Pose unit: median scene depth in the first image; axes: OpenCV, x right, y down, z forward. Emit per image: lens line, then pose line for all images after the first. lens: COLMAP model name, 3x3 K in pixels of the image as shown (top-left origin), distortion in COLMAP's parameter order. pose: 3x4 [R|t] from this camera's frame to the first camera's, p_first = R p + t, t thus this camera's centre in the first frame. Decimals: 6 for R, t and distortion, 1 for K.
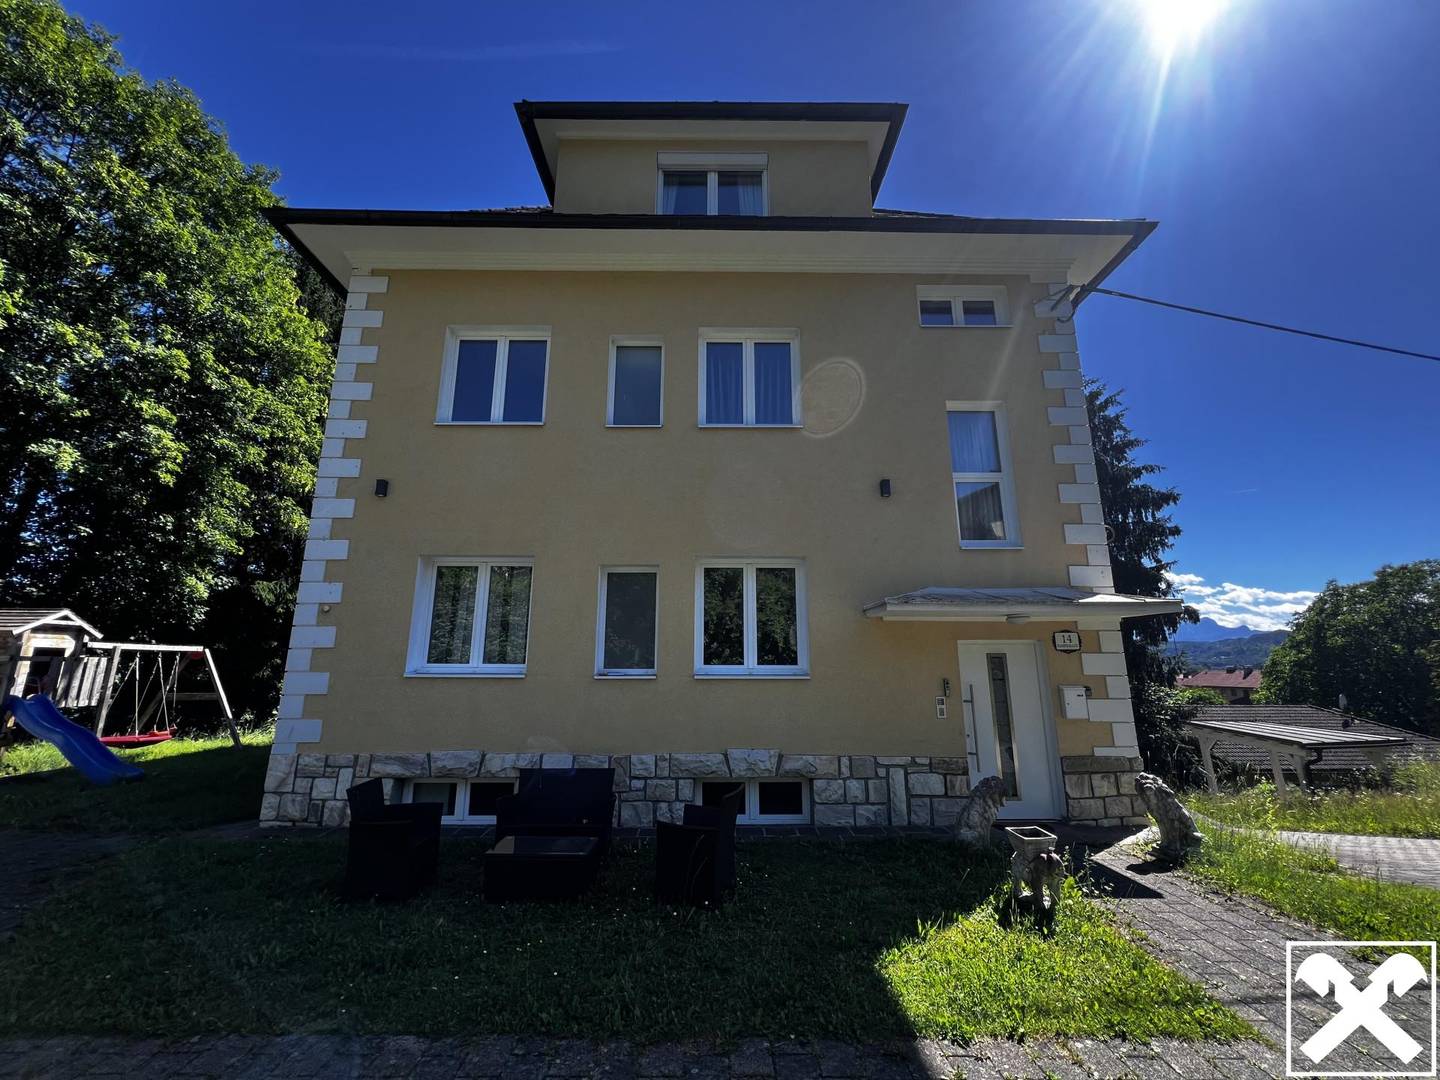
lens RADIAL K [[590.1, 0, 720.0], [0, 590.1, 540.0], [0, 0, 1]] dist [-0.000703, 0.000328]
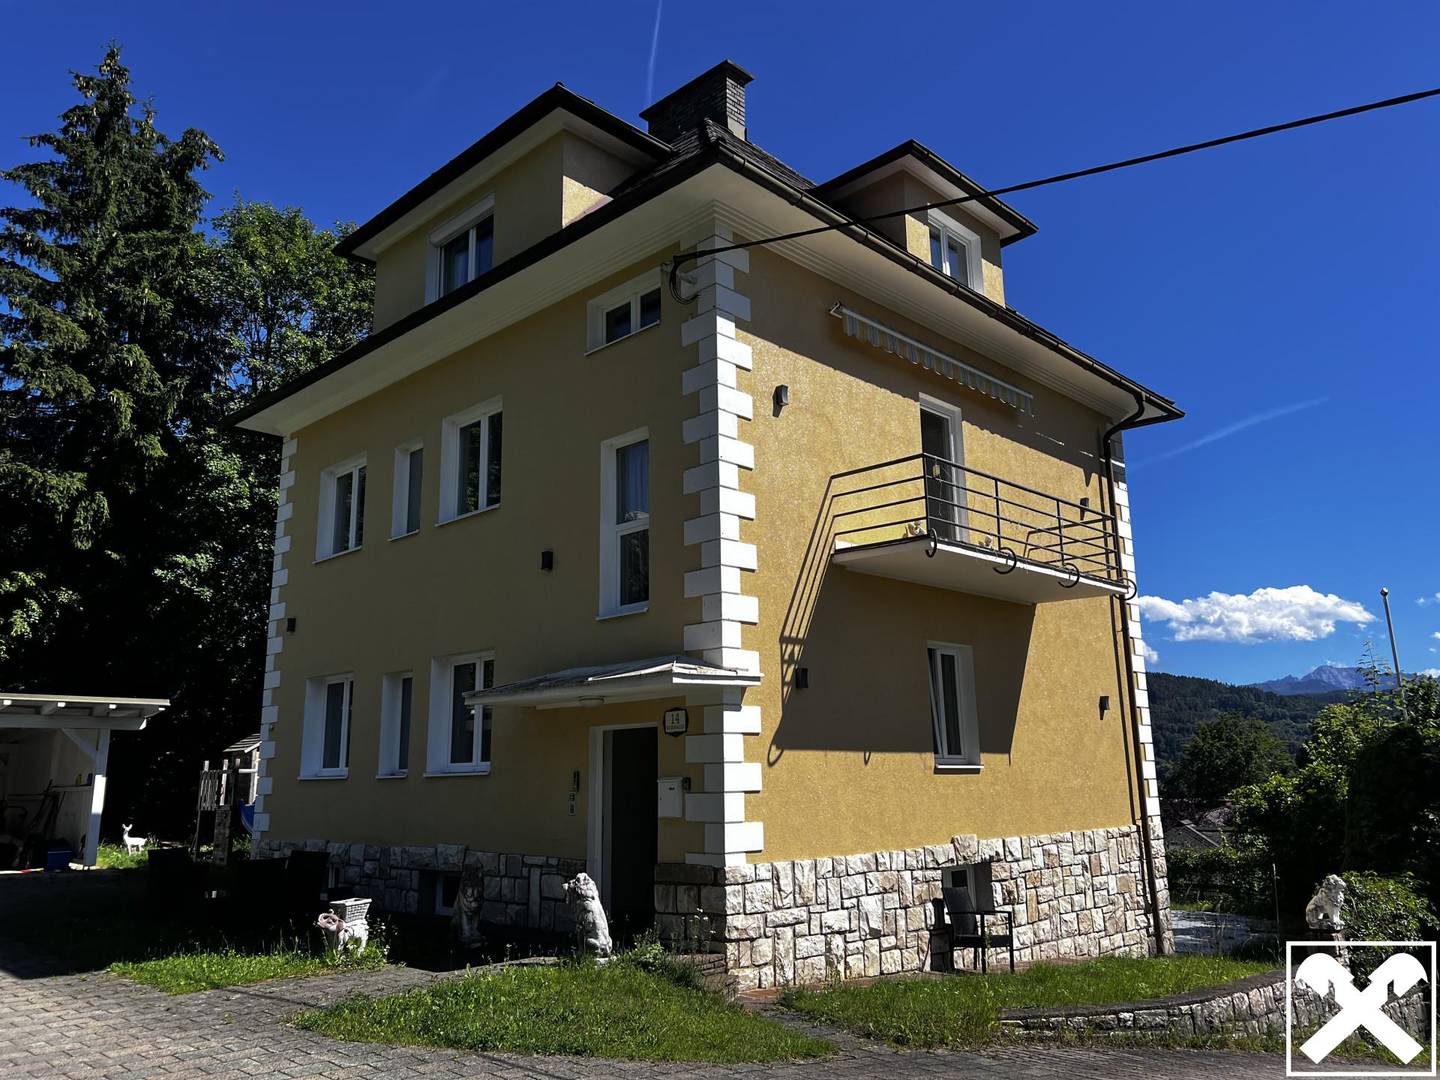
lens RADIAL K [[1096.7, 0, 720.0], [0, 1096.7, 540.0], [0, 0, 1]] dist [0.061625, -0.073619]
pose [[0.704112, -0.163909, -0.690913, 1.792806], [0.173707, 0.983191, -0.056222, 0.022426], [0.688514, -0.080430, 0.720749, -0.022464]]
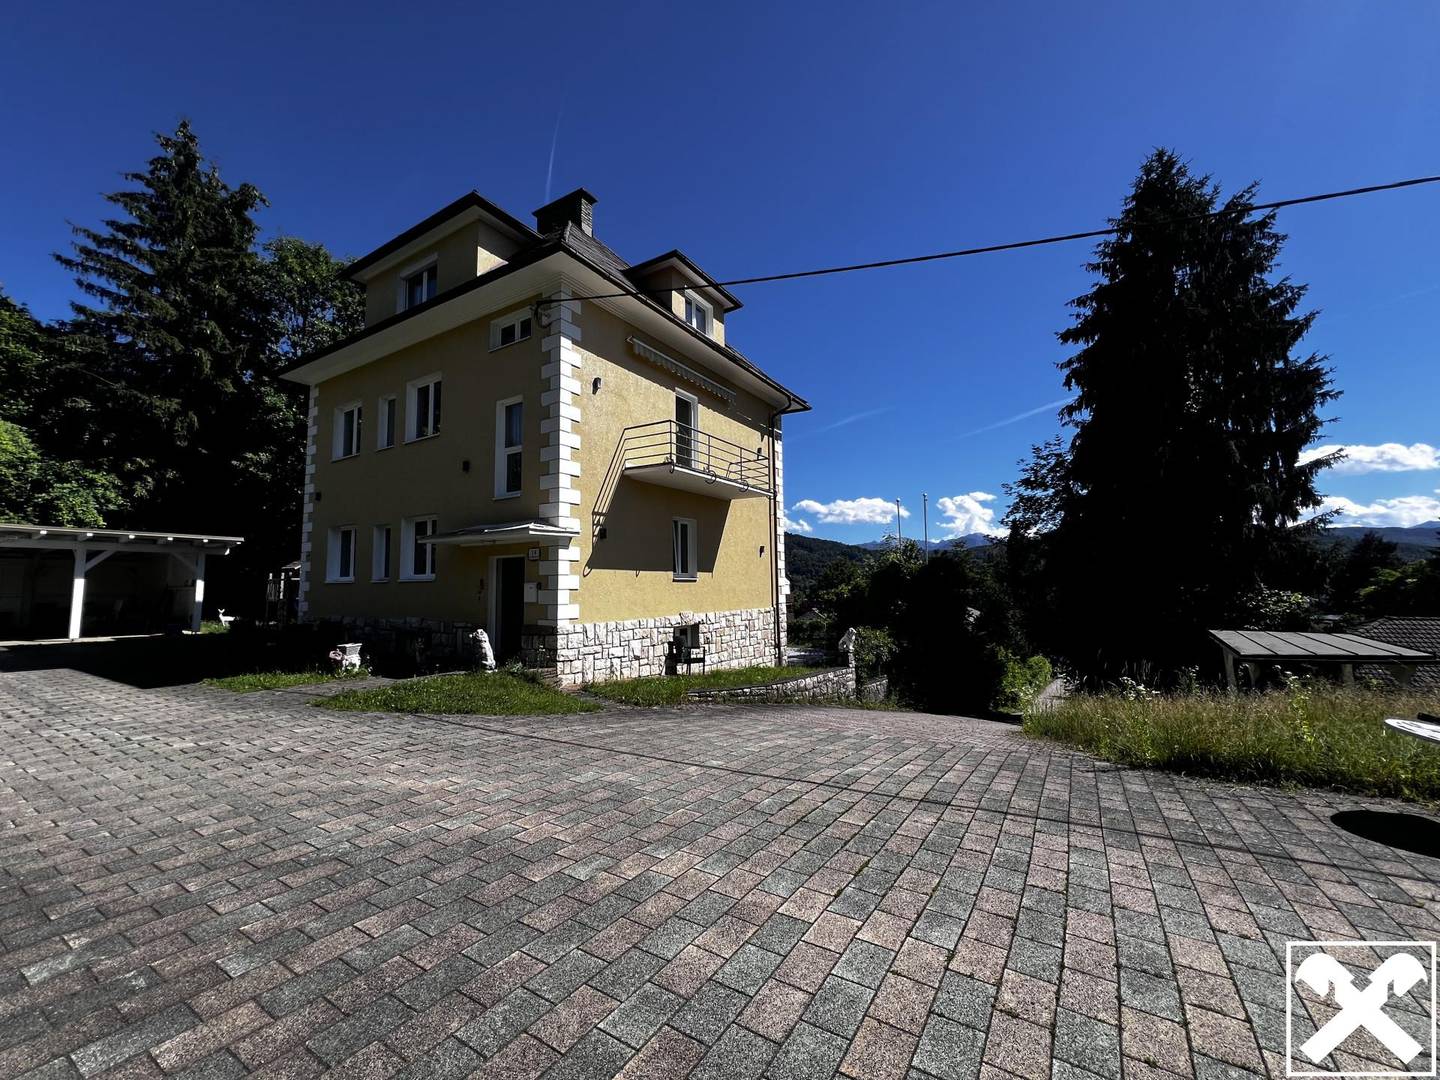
lens RADIAL K [[590.1, 0, 720.0], [0, 590.1, 540.0], [0, 0, 1]] dist [-0.000703, 0.000328]
pose [[0.836396, -0.056727, -0.545183, 1.932104], [0.133461, 0.985773, 0.102179, 0.044824], [0.531630, -0.158223, 0.832067, -0.023629]]
